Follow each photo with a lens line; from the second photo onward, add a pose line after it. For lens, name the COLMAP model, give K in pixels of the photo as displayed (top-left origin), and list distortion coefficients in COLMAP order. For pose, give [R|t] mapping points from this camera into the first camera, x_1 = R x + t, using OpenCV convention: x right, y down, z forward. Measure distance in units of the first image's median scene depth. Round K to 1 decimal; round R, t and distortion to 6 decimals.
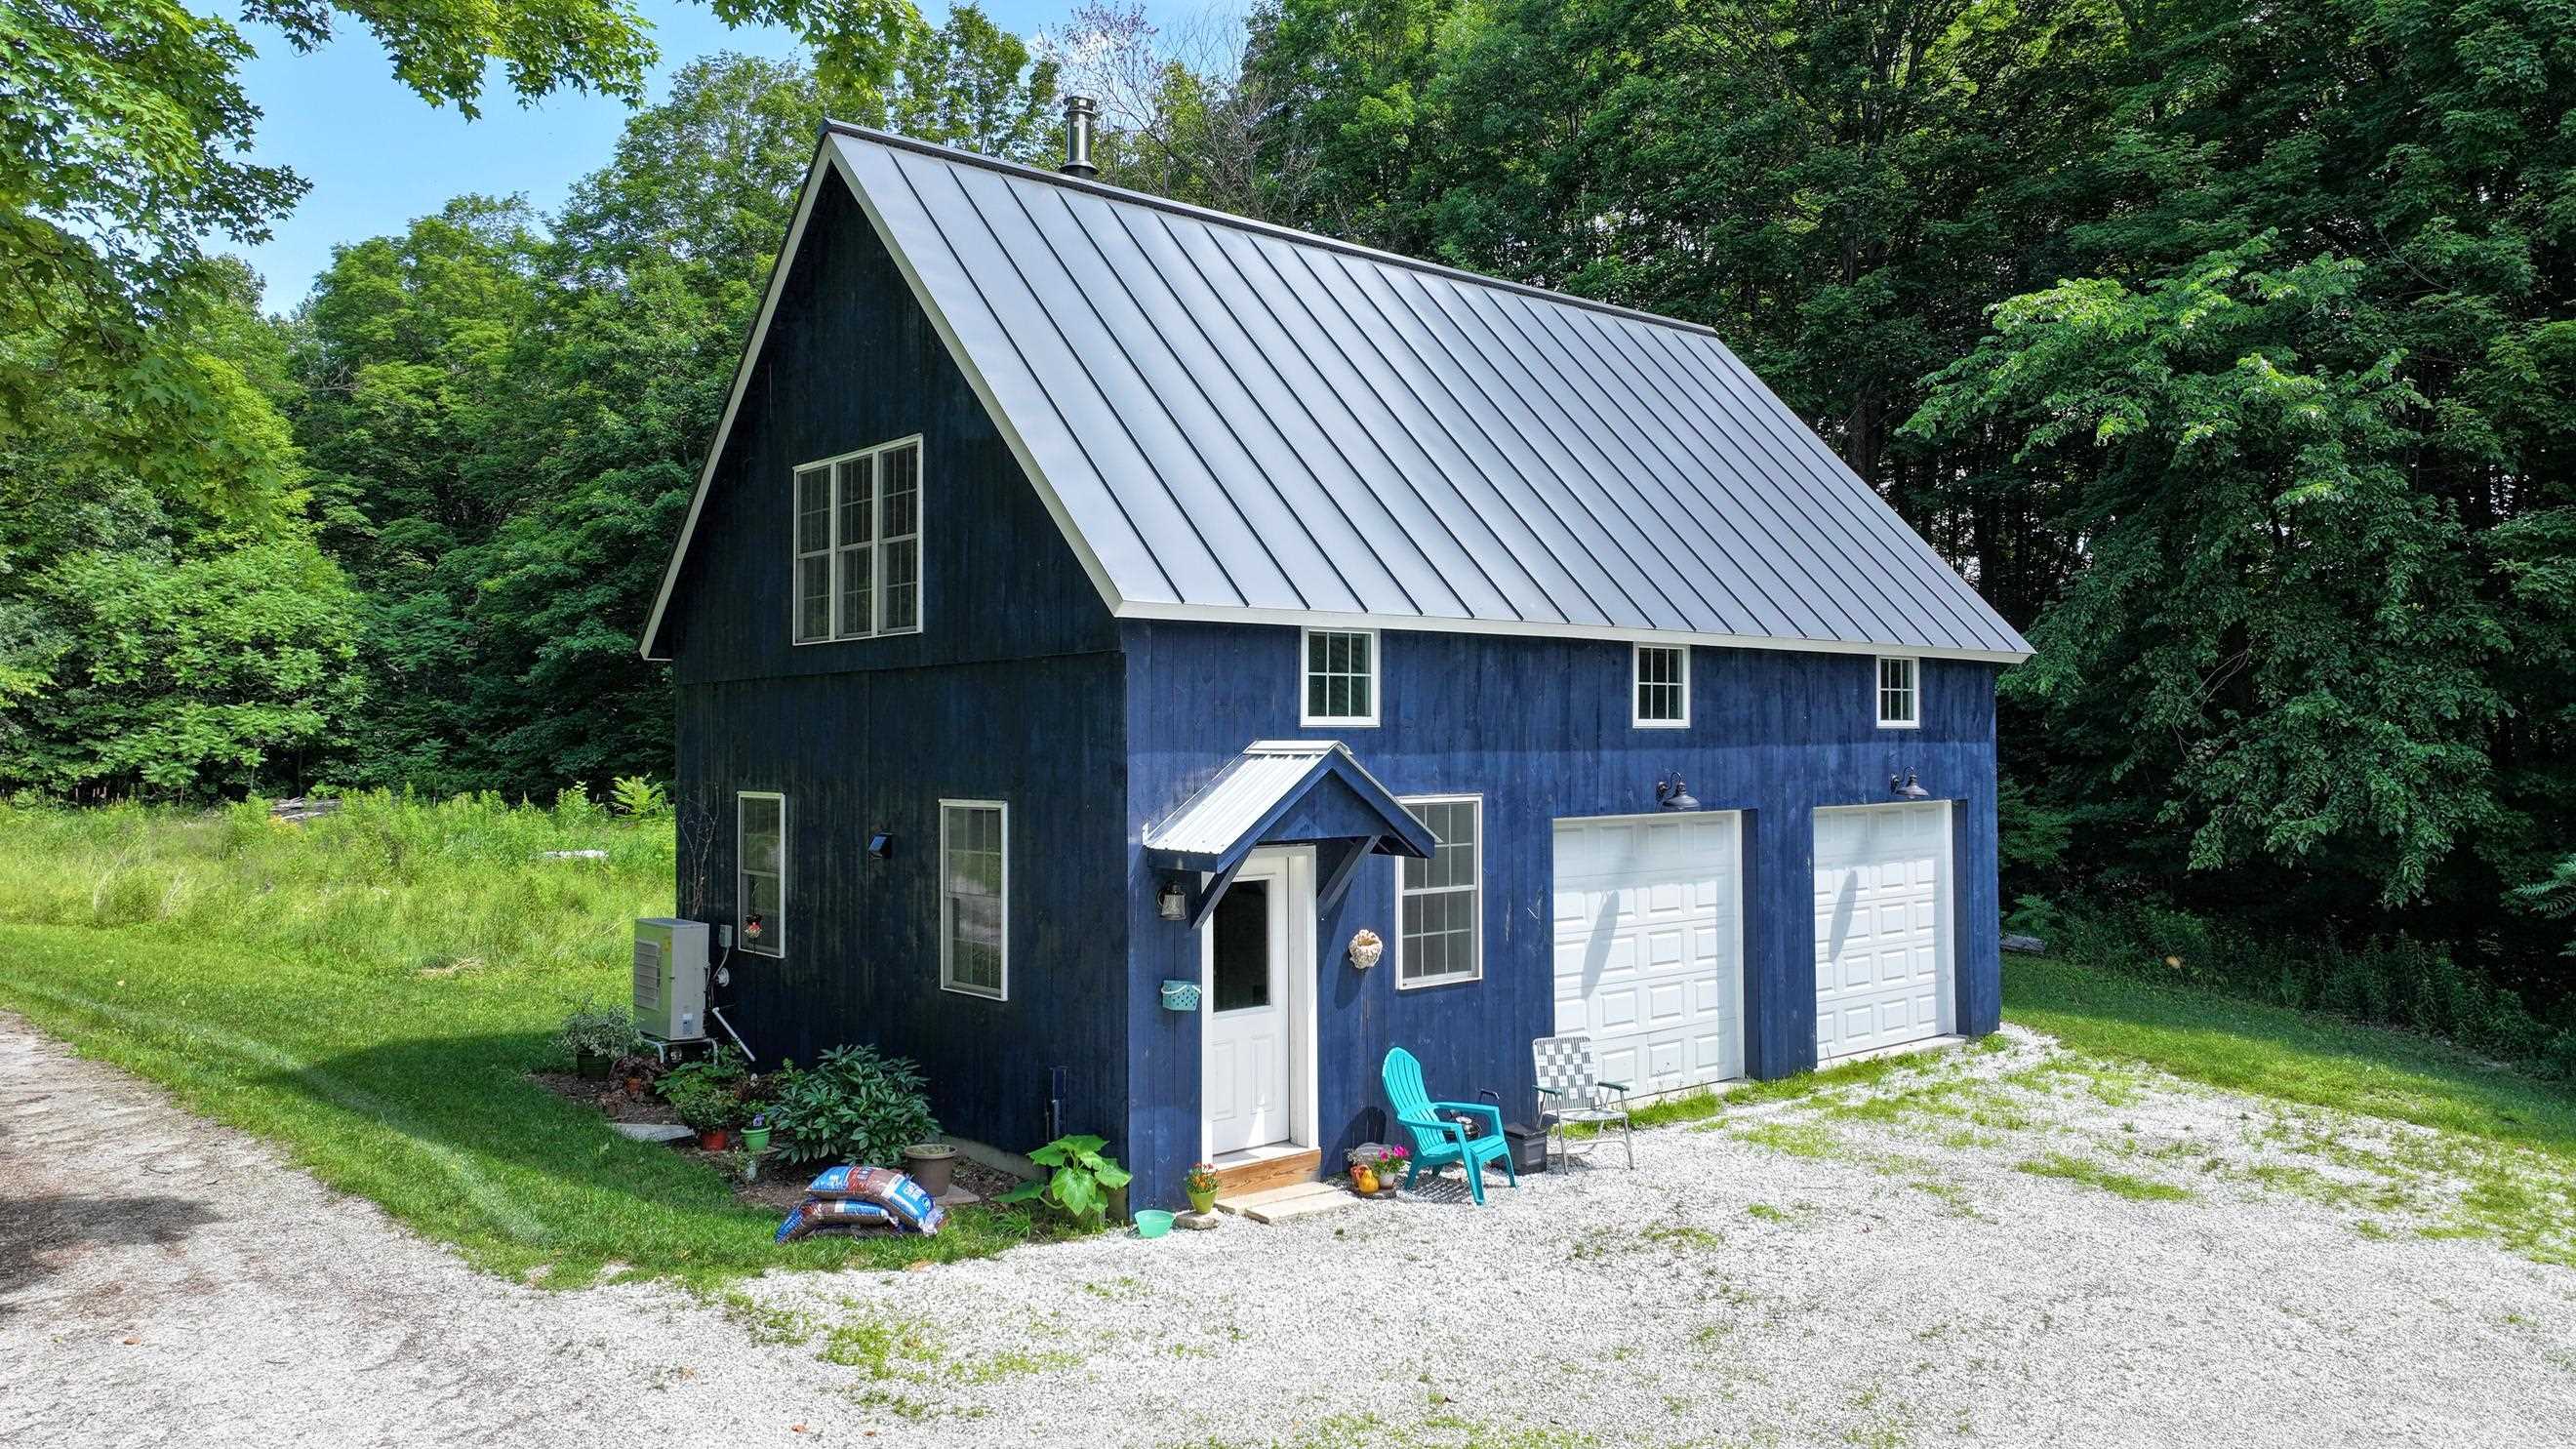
lens RADIAL K [[1761.4, 0, 1288.0], [0, 1761.4, 724.5], [0, 0, 1]] dist [-0.002217, 0.002354]
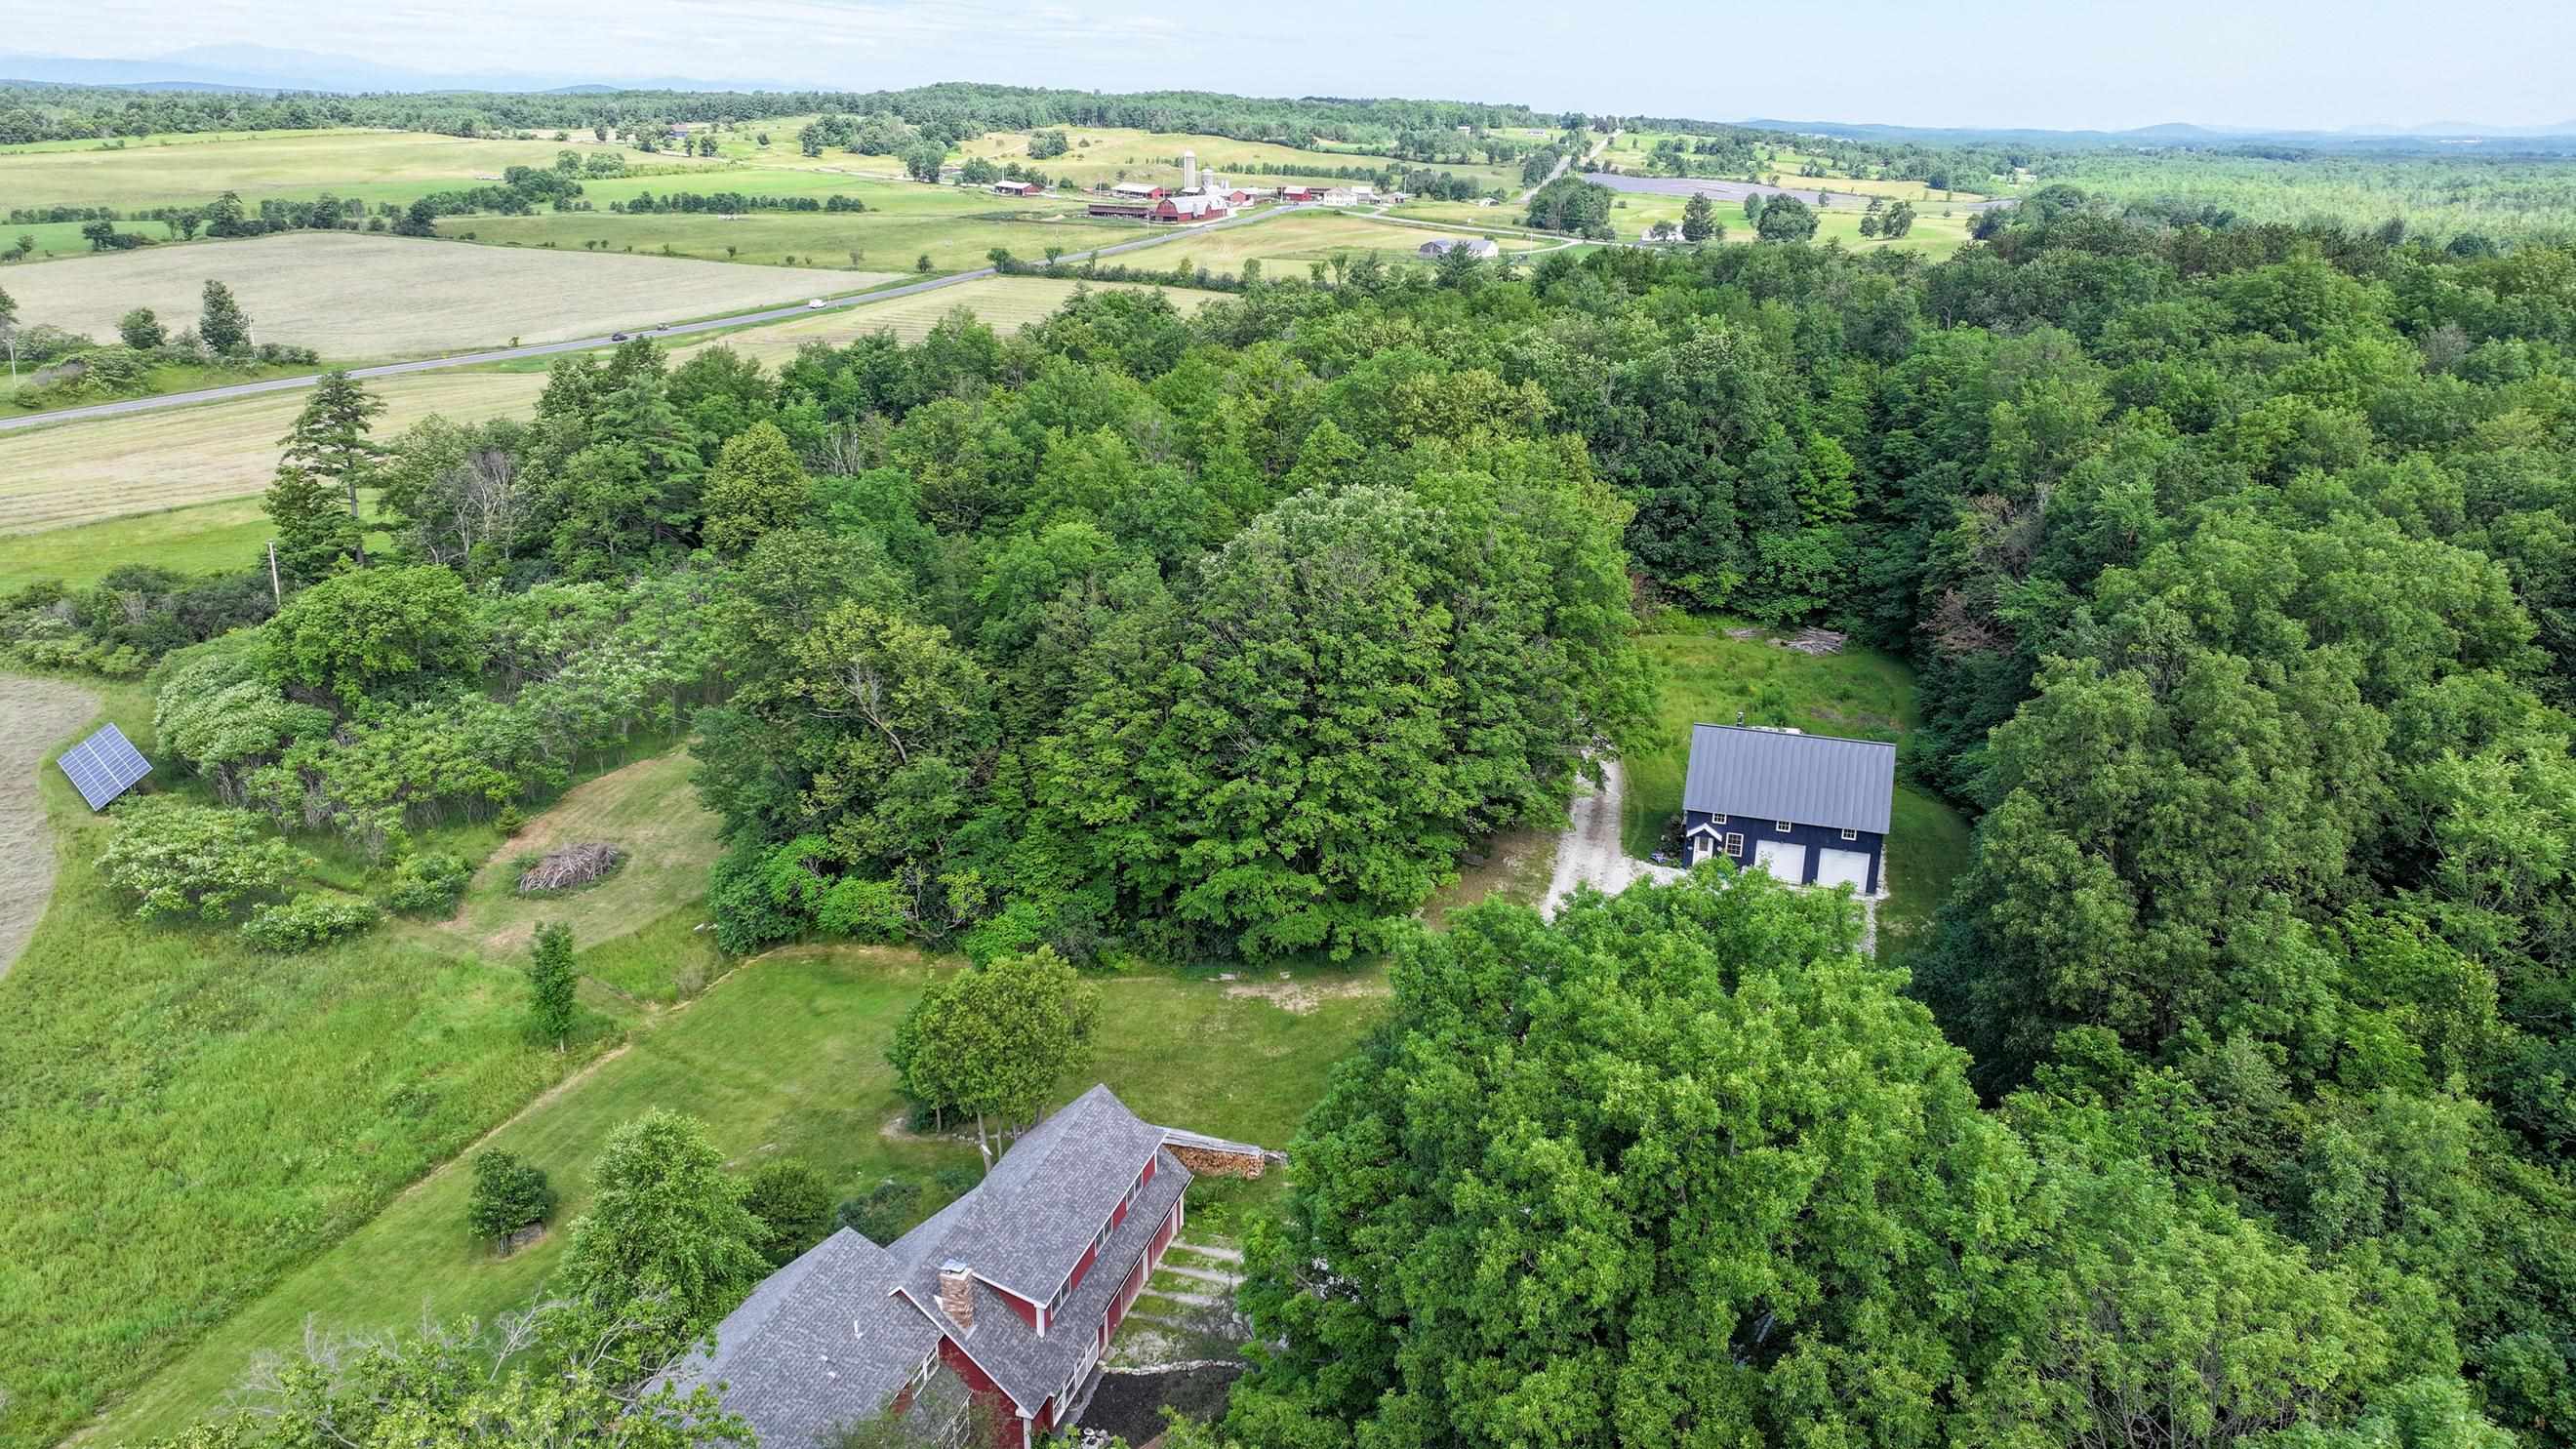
lens RADIAL K [[1761.4, 0, 1288.0], [0, 1761.4, 724.5], [0, 0, 1]] dist [-0.002217, 0.002354]
pose [[0.518480, 0.287870, -0.805177, 3.808769], [0.001571, 0.941306, 0.337550, -2.236182], [0.855088, -0.176278, 0.487596, -3.241451]]
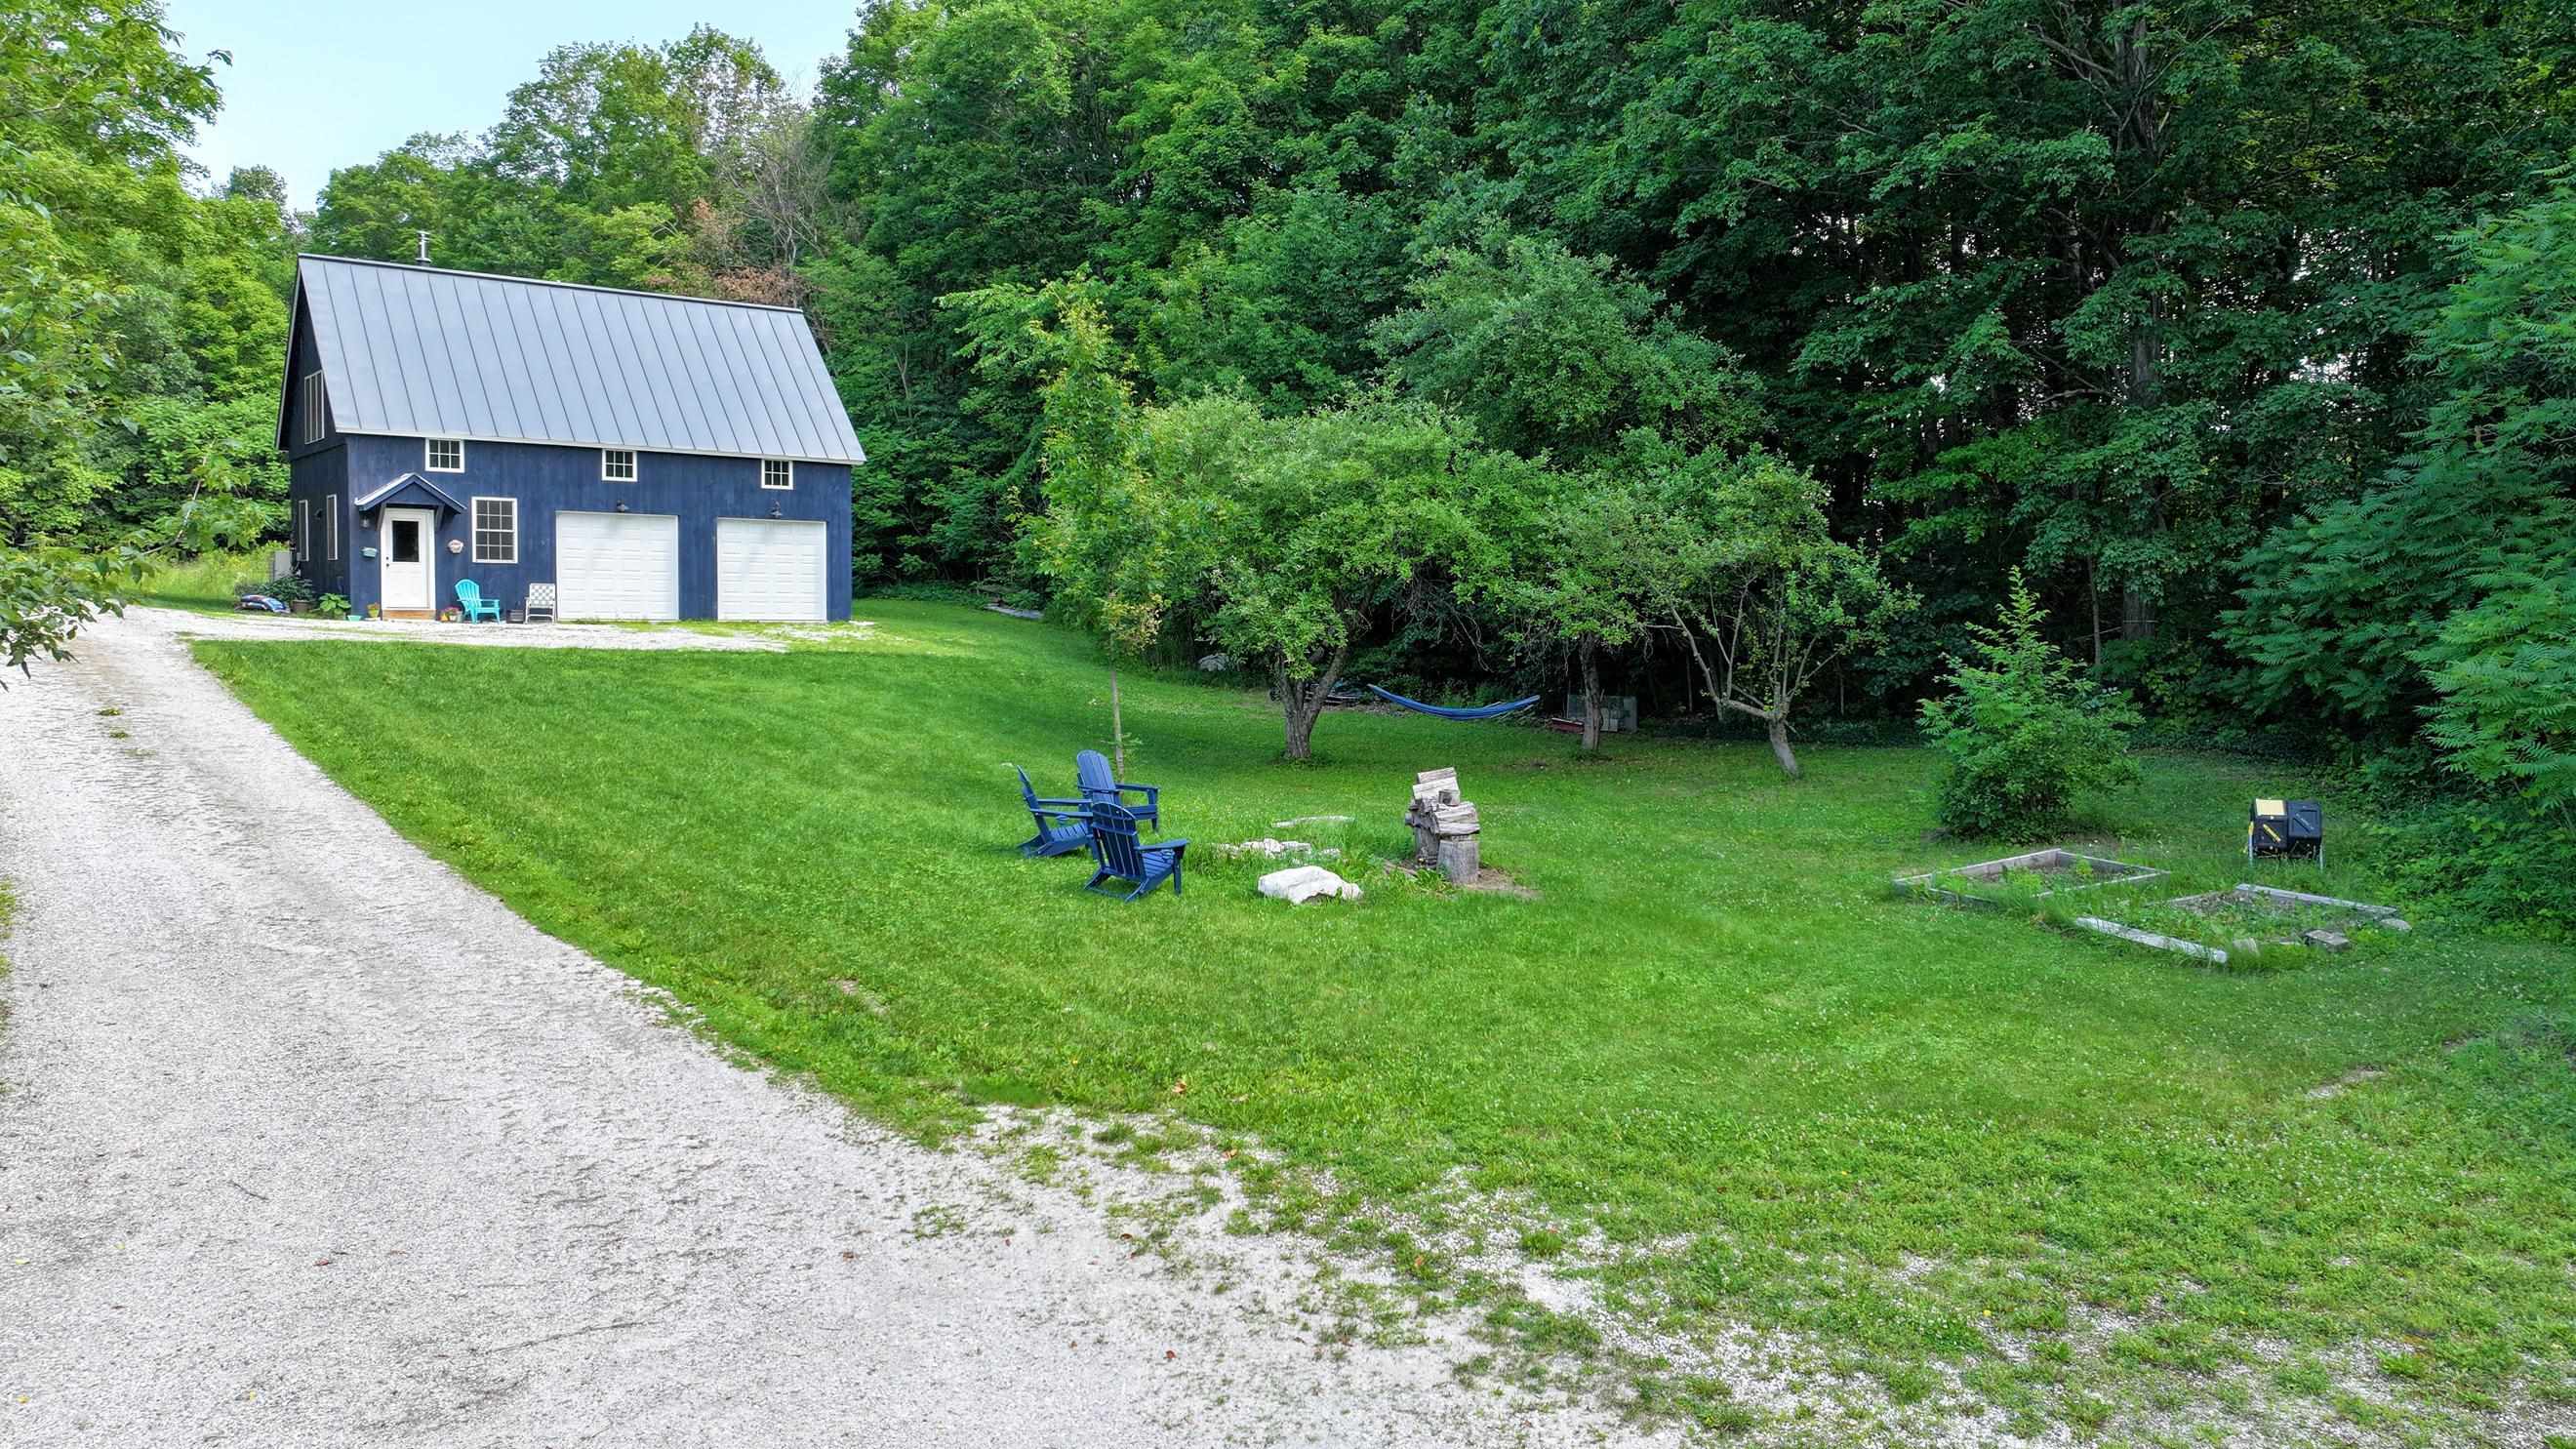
lens RADIAL K [[1761.4, 0, 1288.0], [0, 1761.4, 724.5], [0, 0, 1]] dist [-0.002217, 0.002354]
pose [[0.997712, 0.027519, -0.061759, 1.147847], [-0.022422, 0.996400, 0.081758, 0.106225], [0.063786, -0.080186, 0.994737, -1.331937]]
